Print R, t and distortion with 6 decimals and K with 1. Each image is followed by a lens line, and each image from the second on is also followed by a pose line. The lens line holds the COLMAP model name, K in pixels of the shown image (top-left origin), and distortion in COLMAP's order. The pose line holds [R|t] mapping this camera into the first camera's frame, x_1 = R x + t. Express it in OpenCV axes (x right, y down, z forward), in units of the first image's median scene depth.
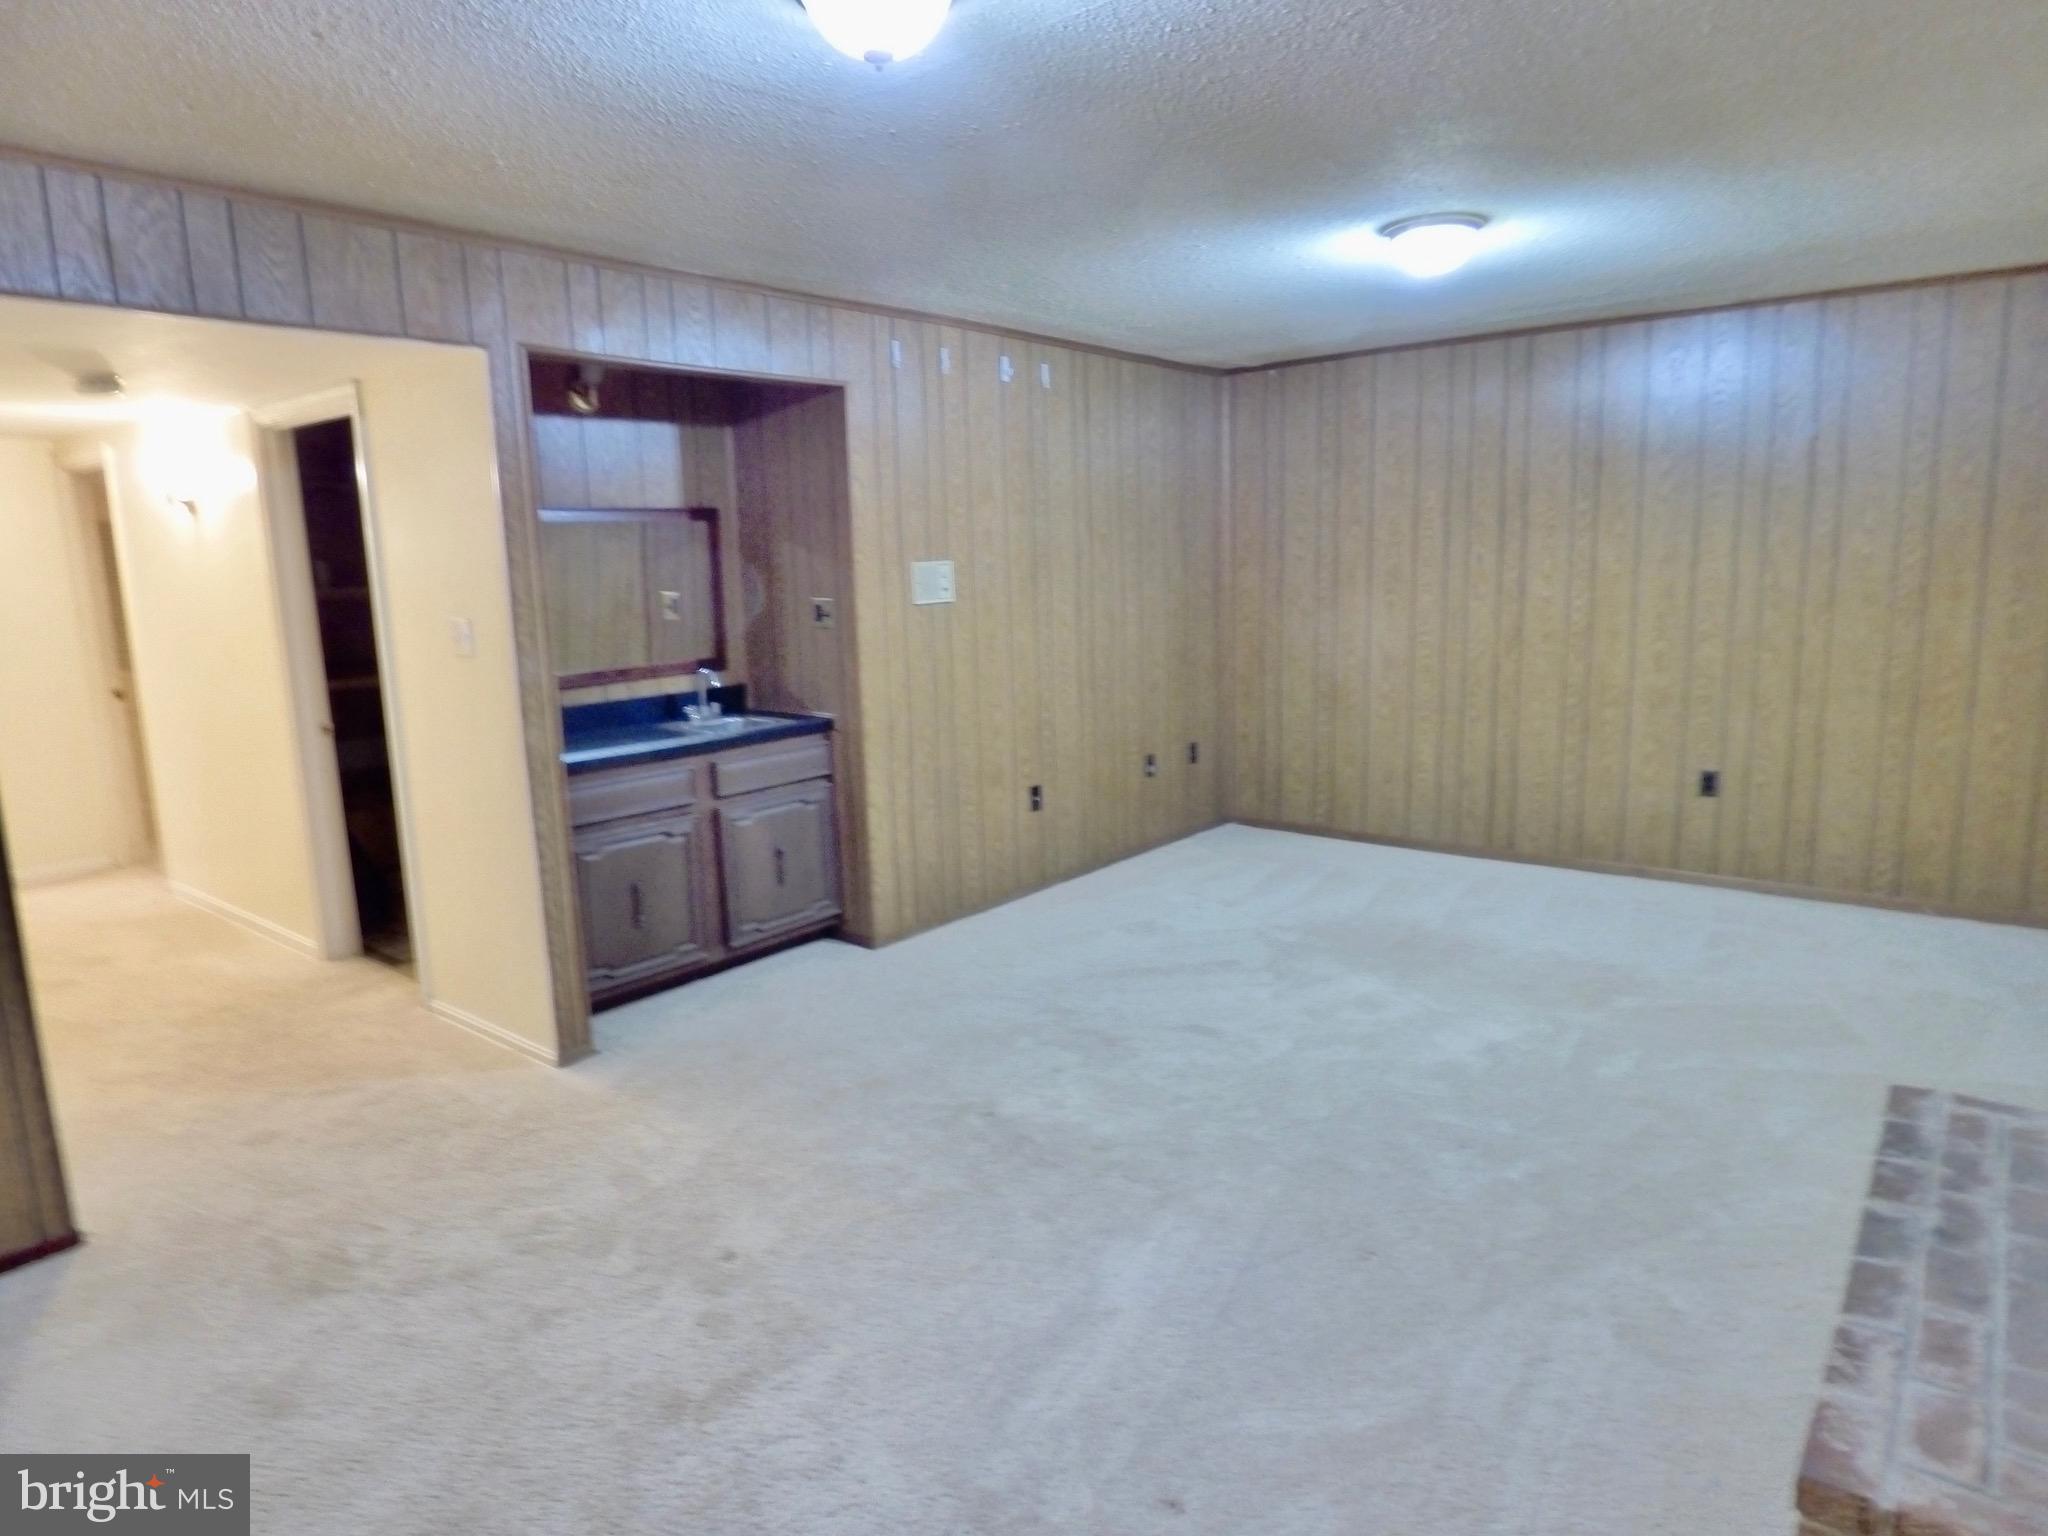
lens RADIAL K [[1227.1, 0, 1039.7], [0, 1227.1, 760.2], [0, 0, 1]] dist [-0.012263, -0.004830]
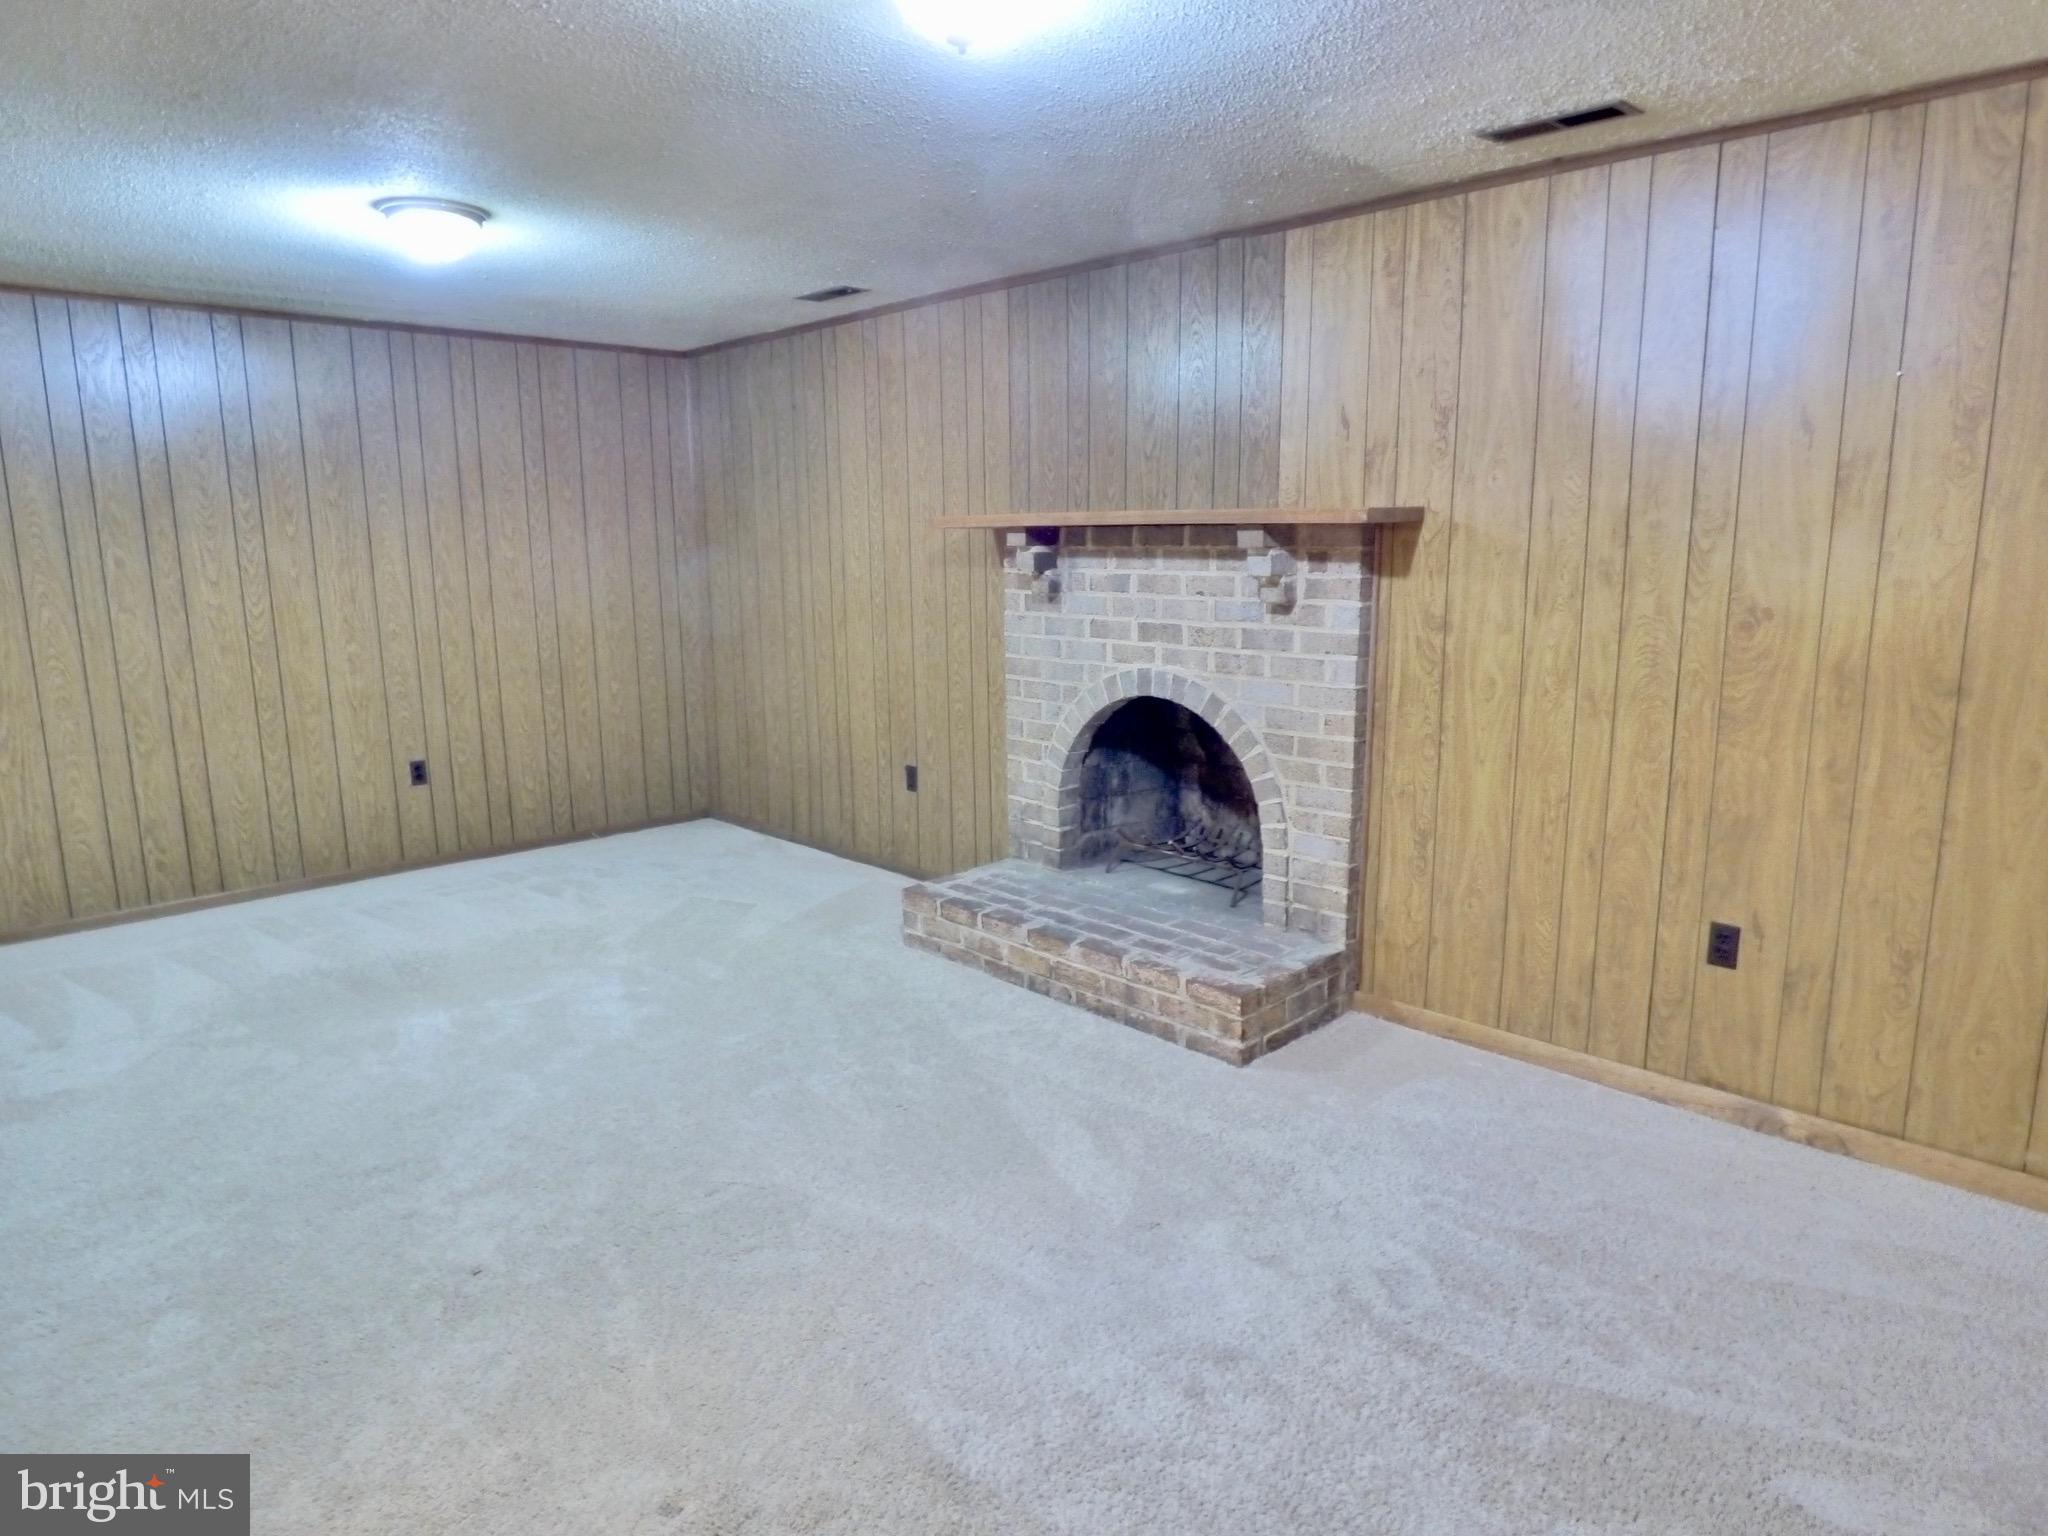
lens RADIAL K [[1227.1, 0, 1027.4], [0, 1227.1, 780.8], [0, 0, 1]] dist [-0.012263, -0.004830]
pose [[0.120890, -0.163613, 0.979089, -0.524195], [0.168950, 0.975324, 0.142123, -0.043262], [-0.978183, 0.148236, 0.145550, 0.387227]]
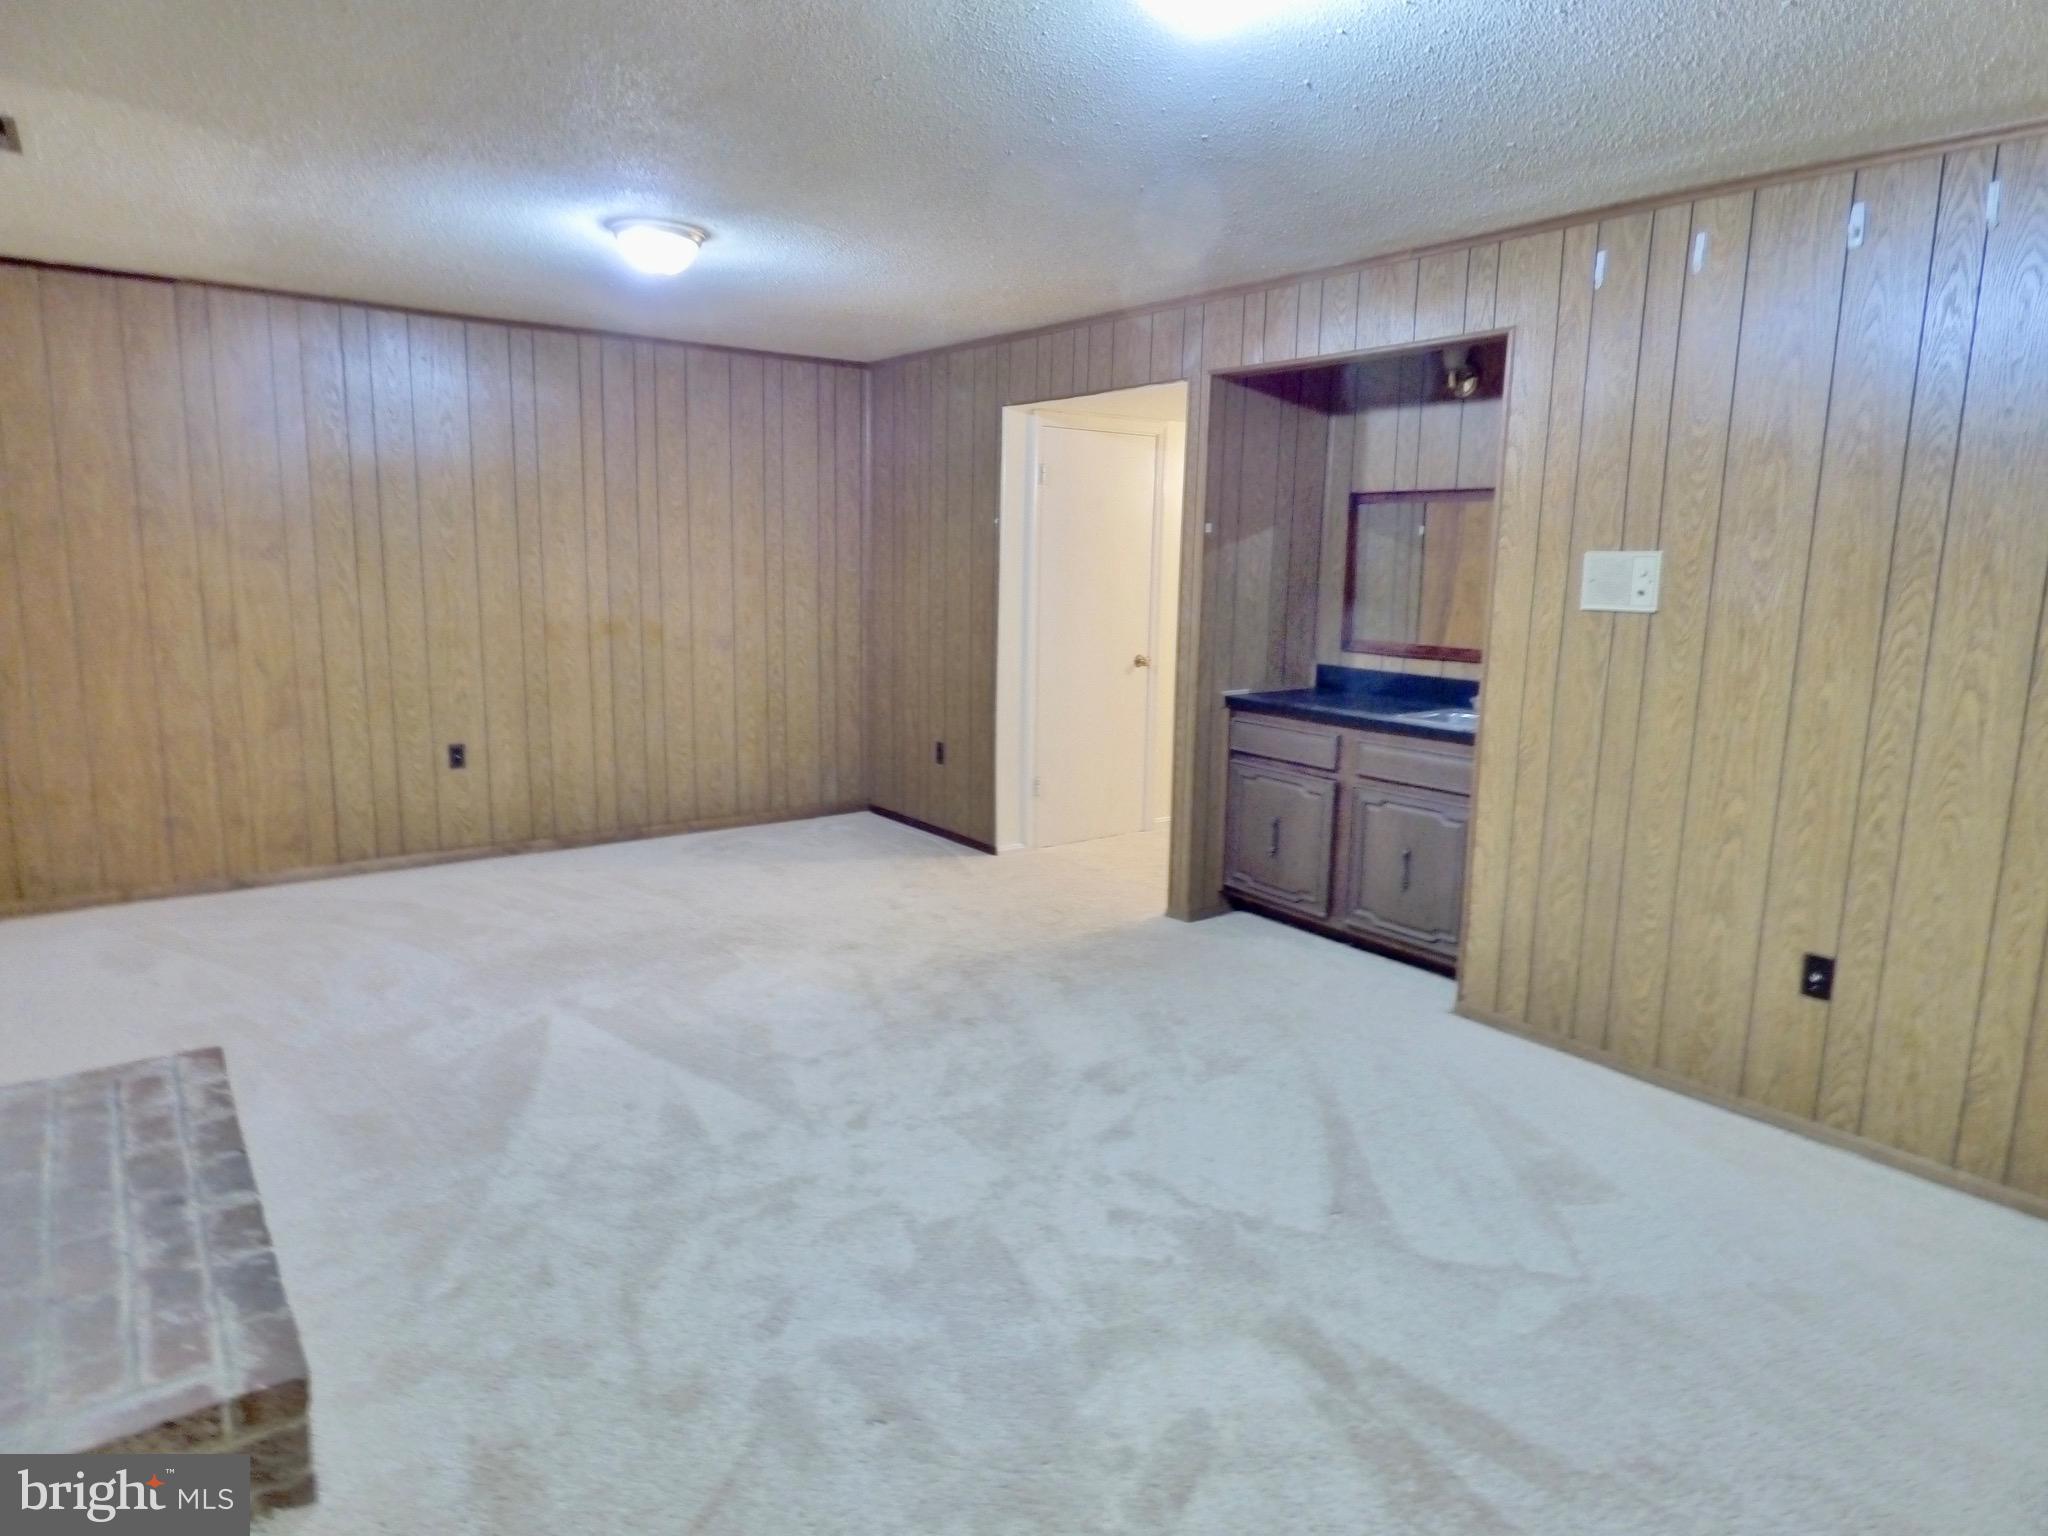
lens RADIAL K [[1227.1, 0, 1037.0], [0, 1227.1, 759.0], [0, 0, 1]] dist [-0.012263, -0.004830]
pose [[-0.242956, 0.180602, -0.953077, 0.750534], [-0.178584, 0.957394, 0.226944, -0.160729], [0.953457, 0.225342, -0.200353, 0.921923]]
